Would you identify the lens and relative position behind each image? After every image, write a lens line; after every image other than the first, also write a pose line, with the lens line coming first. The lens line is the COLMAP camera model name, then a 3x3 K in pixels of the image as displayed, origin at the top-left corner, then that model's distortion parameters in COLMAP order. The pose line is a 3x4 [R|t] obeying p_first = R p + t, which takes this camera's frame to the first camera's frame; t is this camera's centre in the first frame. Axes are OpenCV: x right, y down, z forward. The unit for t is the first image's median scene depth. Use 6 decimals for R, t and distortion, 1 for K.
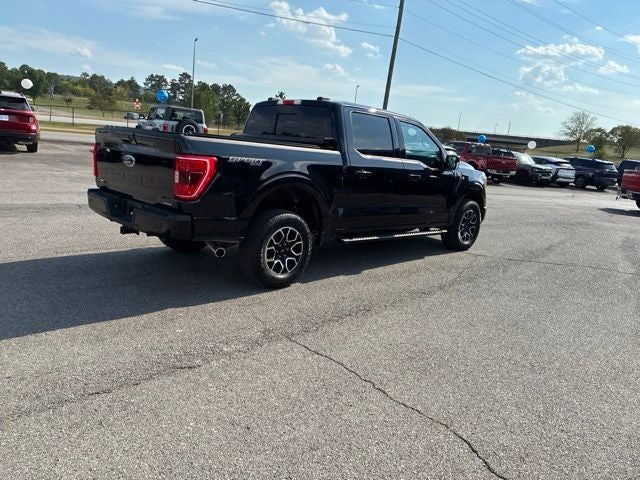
lens RADIAL K [[485.6, 0, 317.8], [0, 485.6, 244.4], [0, 0, 1]] dist [0.060021, -0.080635]
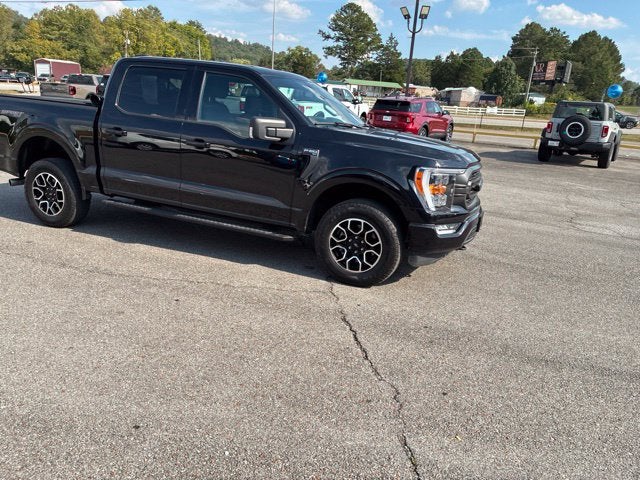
lens RADIAL K [[485.1, 0, 319.7], [0, 485.1, 249.6], [0, 0, 1]] dist [0.064254, -0.091899]
pose [[0.388753, 0.201615, -0.899012, 1.029197], [-0.225083, 0.966980, 0.119527, -0.117700], [0.893425, 0.155886, 0.421297, 0.901863]]
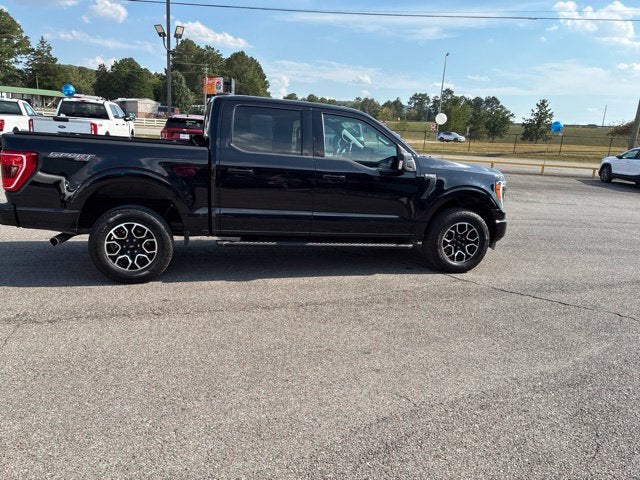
lens RADIAL K [[485.1, 0, 319.7], [0, 485.1, 249.6], [0, 0, 1]] dist [0.064254, -0.091899]
pose [[0.868810, 0.071774, -0.489917, 0.627183], [-0.081606, 0.996664, 0.001295, -0.011254], [0.488375, 0.038855, 0.871768, 0.249345]]
